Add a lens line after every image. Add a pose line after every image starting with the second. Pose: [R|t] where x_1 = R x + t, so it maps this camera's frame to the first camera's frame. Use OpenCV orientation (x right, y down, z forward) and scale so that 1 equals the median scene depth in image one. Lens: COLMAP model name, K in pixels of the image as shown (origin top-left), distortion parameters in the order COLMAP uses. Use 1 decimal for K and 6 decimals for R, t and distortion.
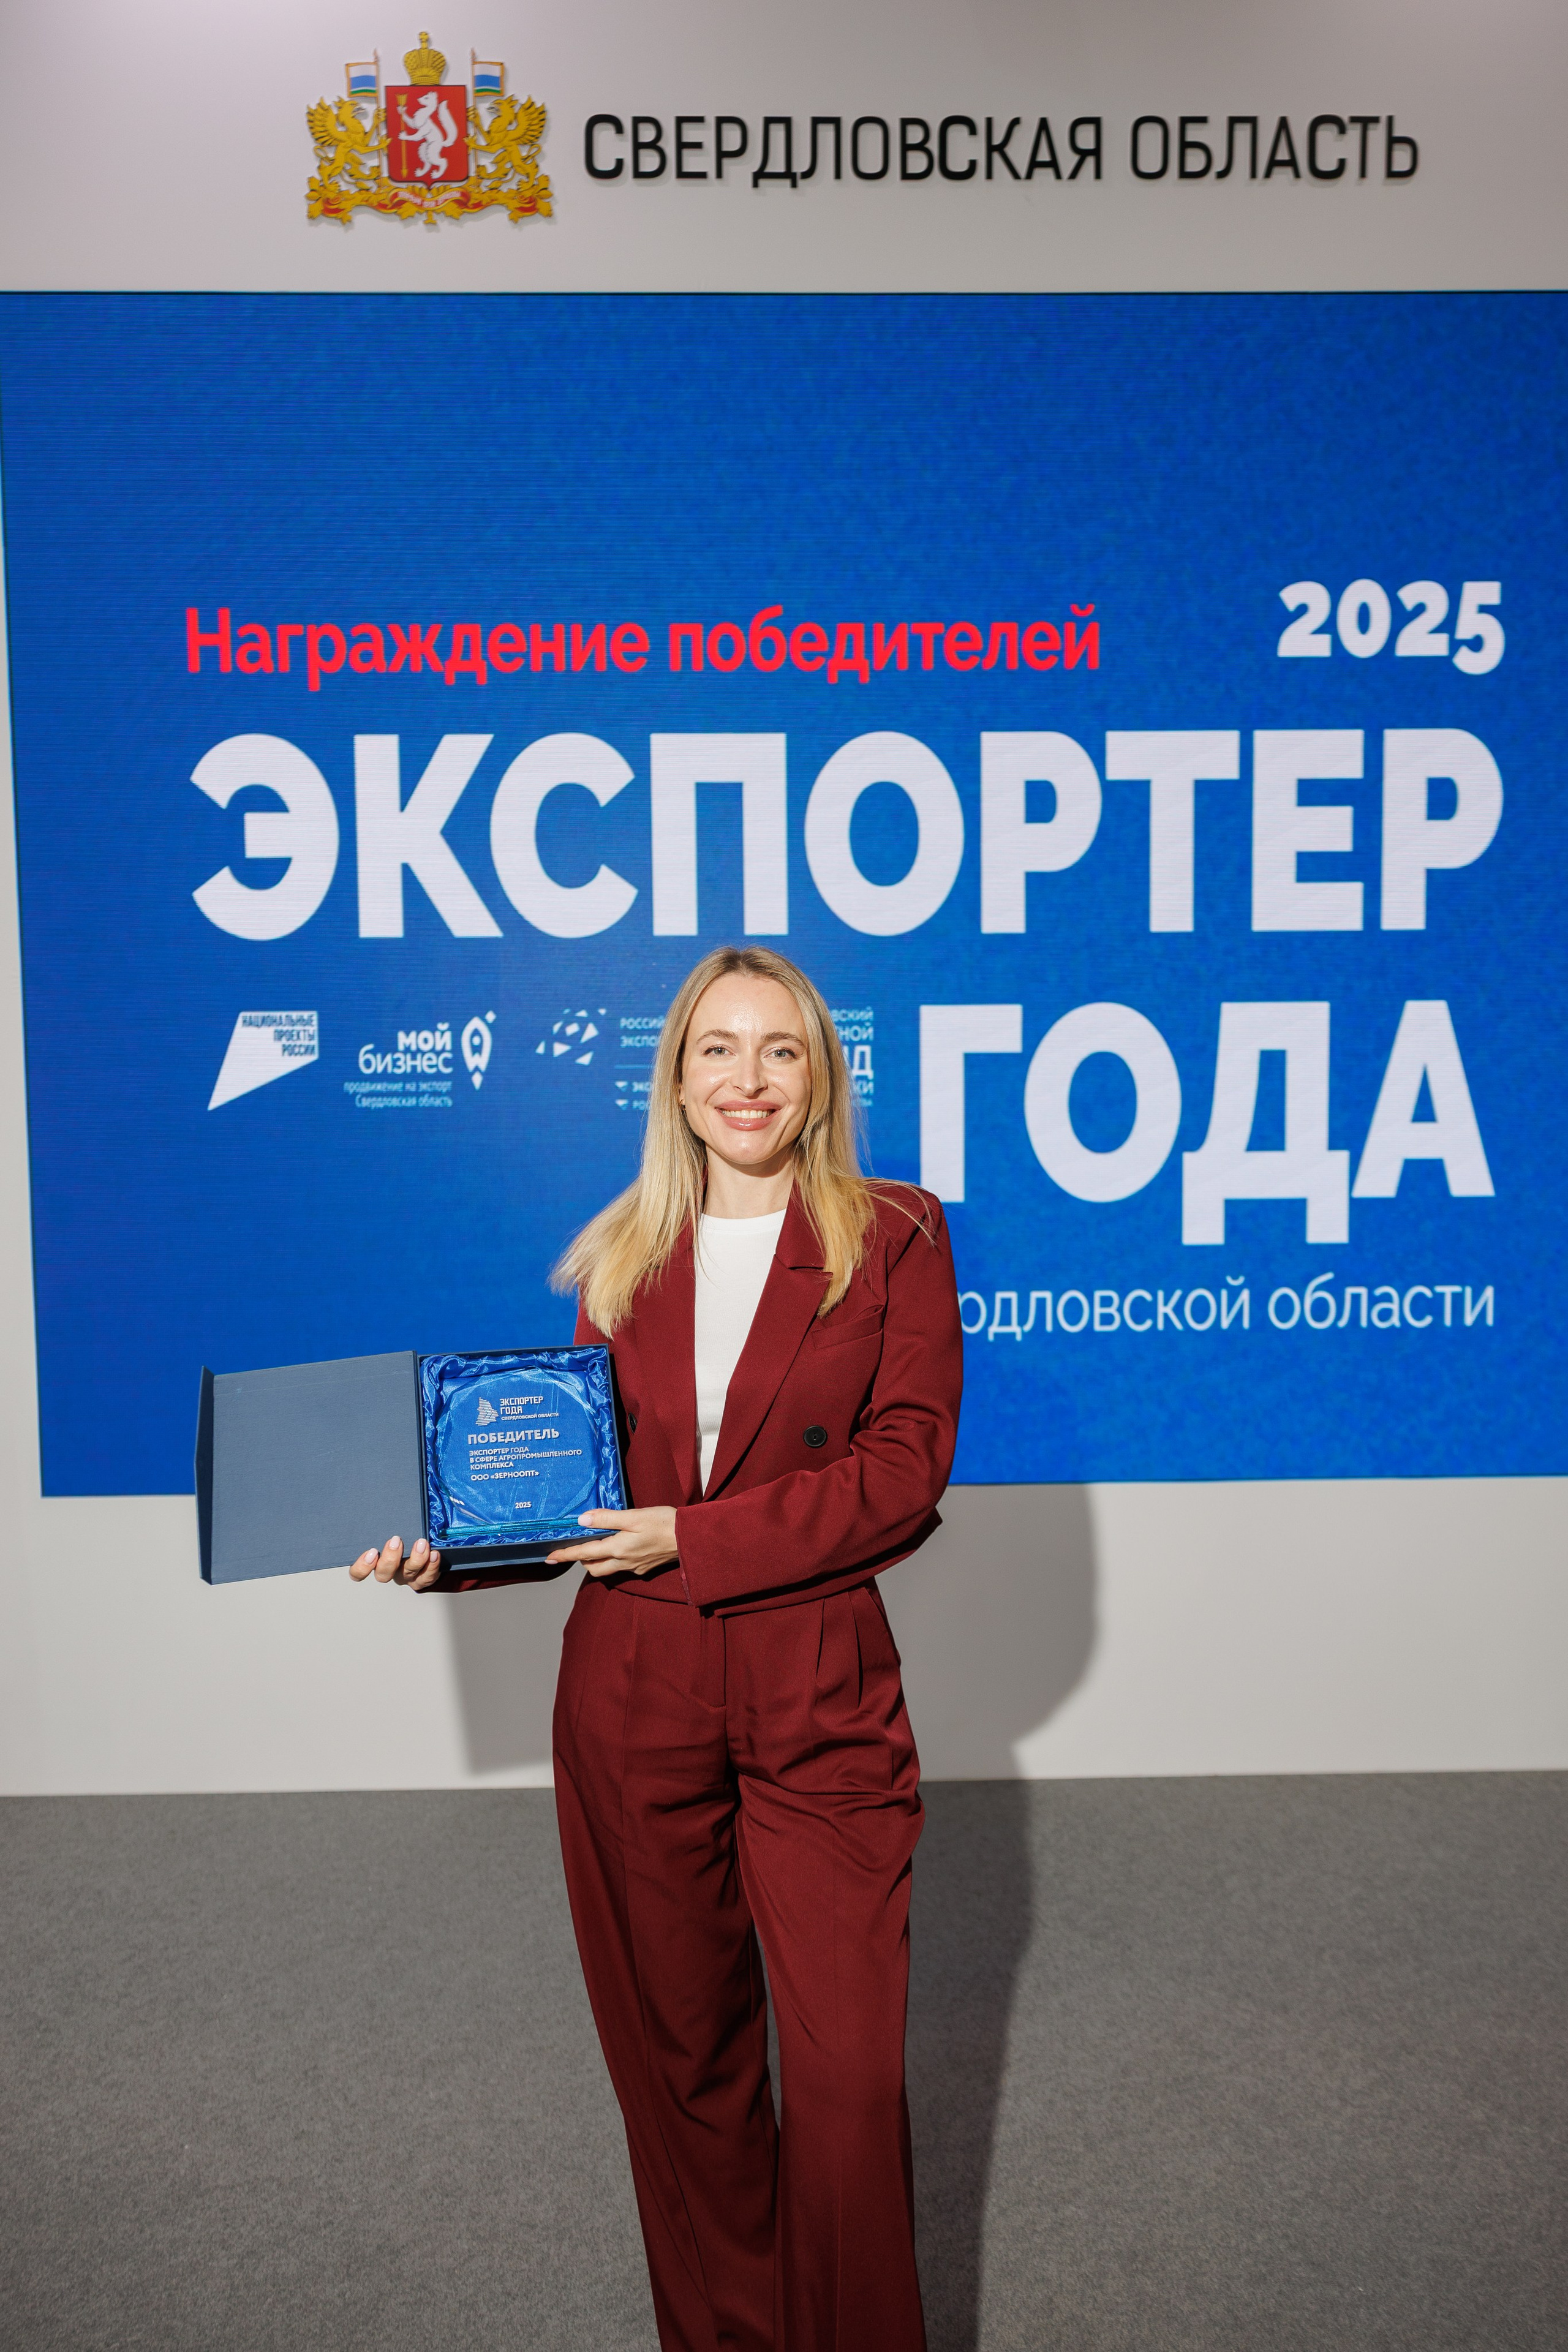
lens RADIAL K [[1570.4, 0, 782.7], [0, 1570.4, 1189.1], [0, 0, 1]] dist [-0.002700, 0.004935]
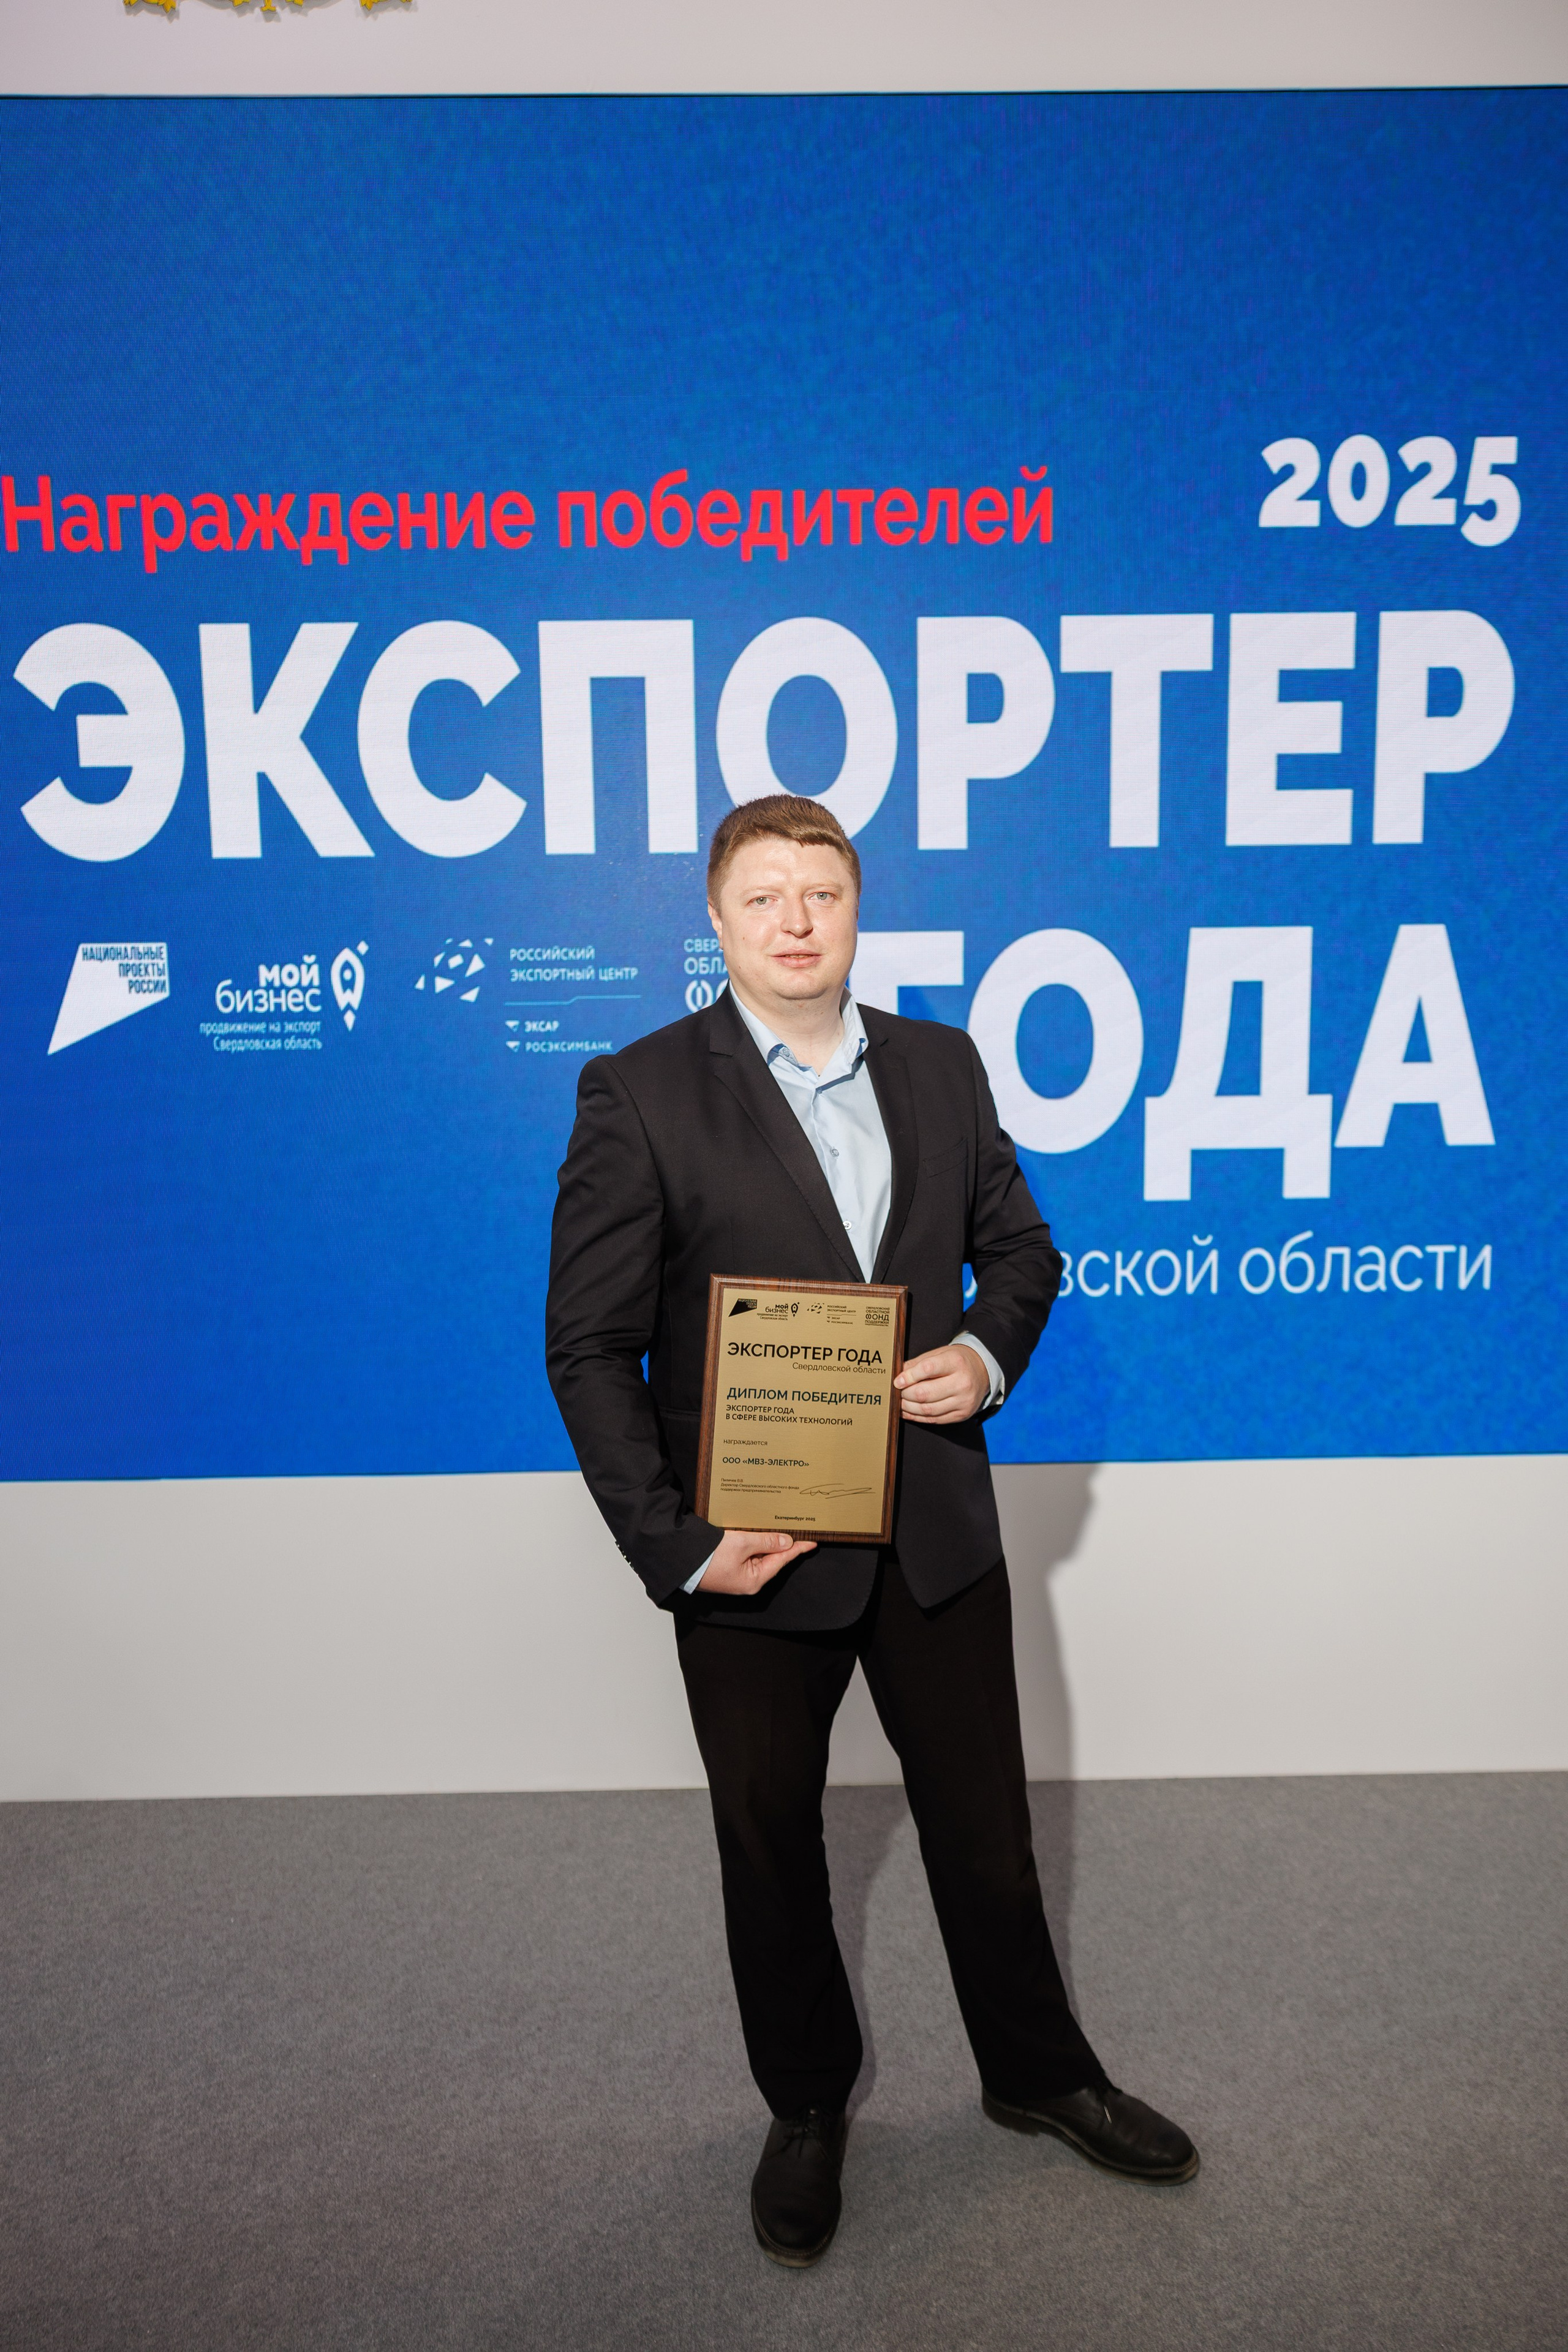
lens RADIAL K [[1570.4, 0, 782.7], [0, 1570.4, 1189.1], [0, 0, 1]] dist [-0.002700, 0.004935]
pose [[0.999981, -0.003361, -0.005150, 0.055248], [0.003652, 0.998342, 0.057453, -0.024016], [0.004948, -0.057470, 0.998335, 0.110097]]
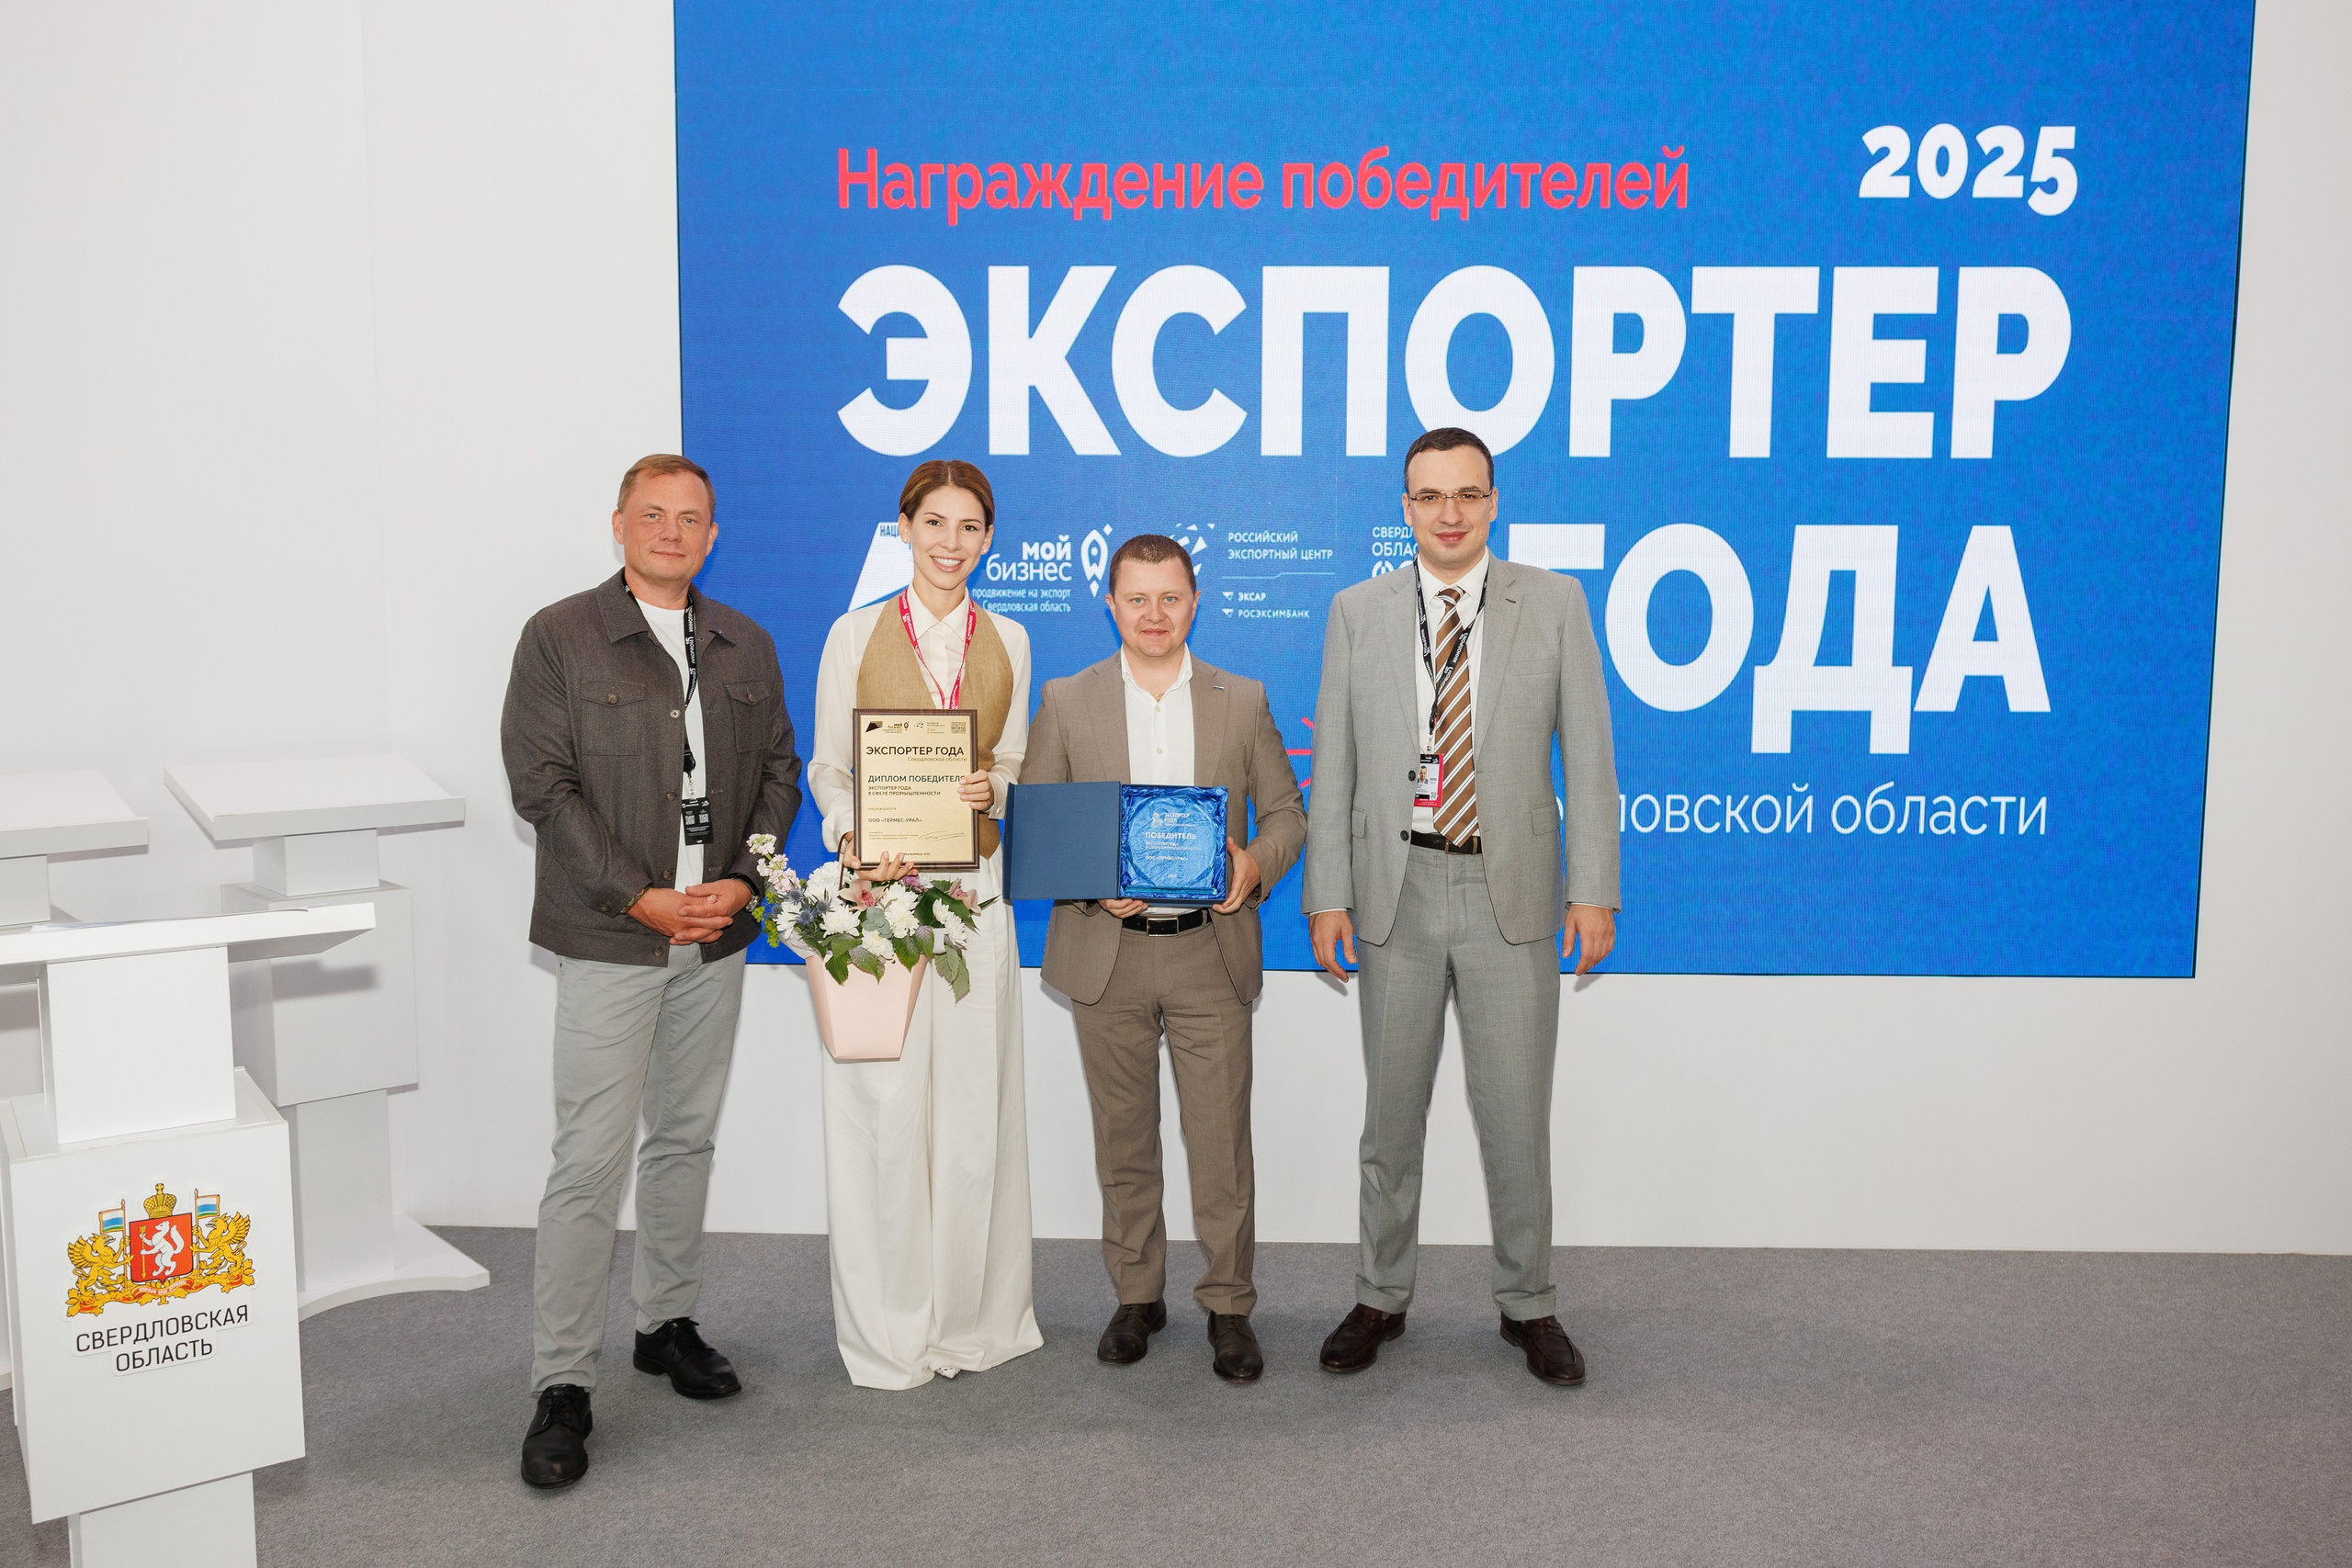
lens RADIAL K [[1853.3, 0, 1180.0], [0, 1853.3, 777.1], [0, 0, 1]] dist [-0.024569, 0.020739]
pose [[0.998738, 0.018812, -0.046558, -0.074959], [-0.016712, 0.998843, 0.045093, 0.001885], [0.047353, -0.044258, 0.997897, -0.275836]]
